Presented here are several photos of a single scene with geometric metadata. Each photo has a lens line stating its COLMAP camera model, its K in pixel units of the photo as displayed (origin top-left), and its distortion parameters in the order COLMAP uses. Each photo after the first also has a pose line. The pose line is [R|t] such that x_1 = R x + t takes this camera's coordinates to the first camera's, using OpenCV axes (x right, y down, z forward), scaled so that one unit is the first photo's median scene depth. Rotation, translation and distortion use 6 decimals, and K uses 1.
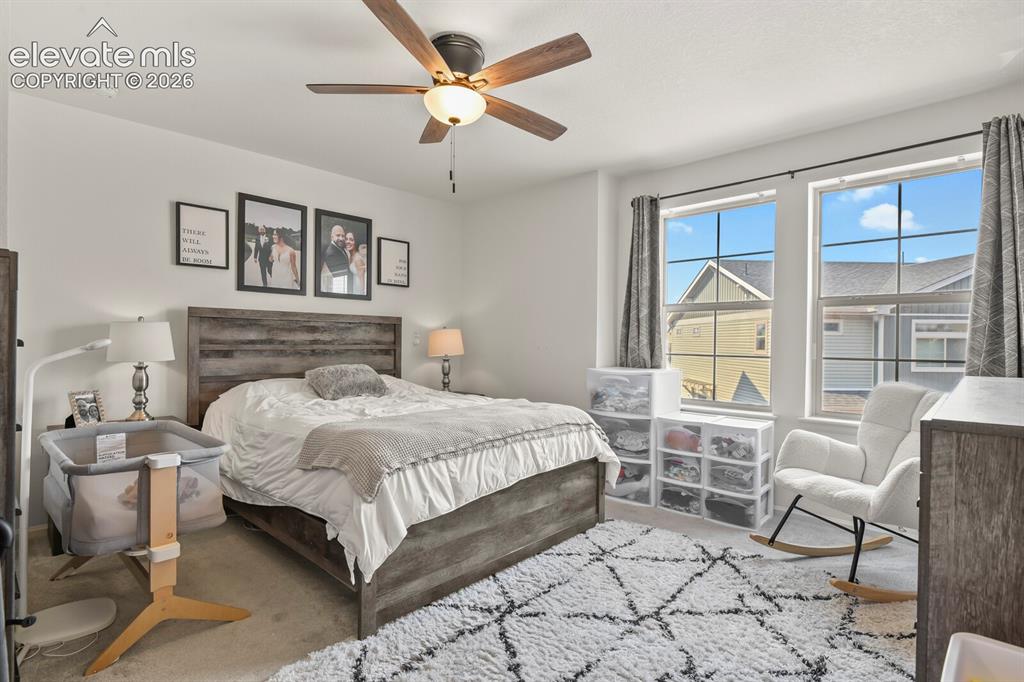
lens RADIAL K [[502.5, 0, 515.1], [0, 502.5, 339.9], [0, 0, 1]] dist [0.001987, -0.003019]
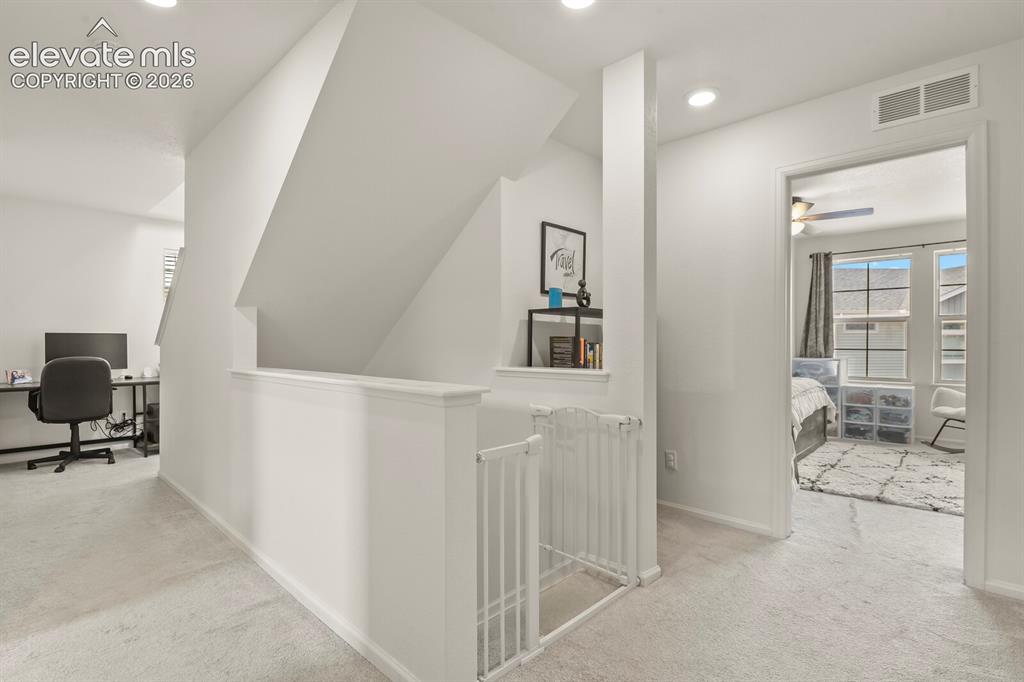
lens RADIAL K [[502.5, 0, 506.9], [0, 502.5, 346.2], [0, 0, 1]] dist [0.001987, -0.003019]
pose [[0.999924, -0.012239, 0.001304, -0.889499], [0.012221, 0.999840, 0.013043, -0.017969], [-0.001464, -0.013026, 0.999914, -0.734754]]
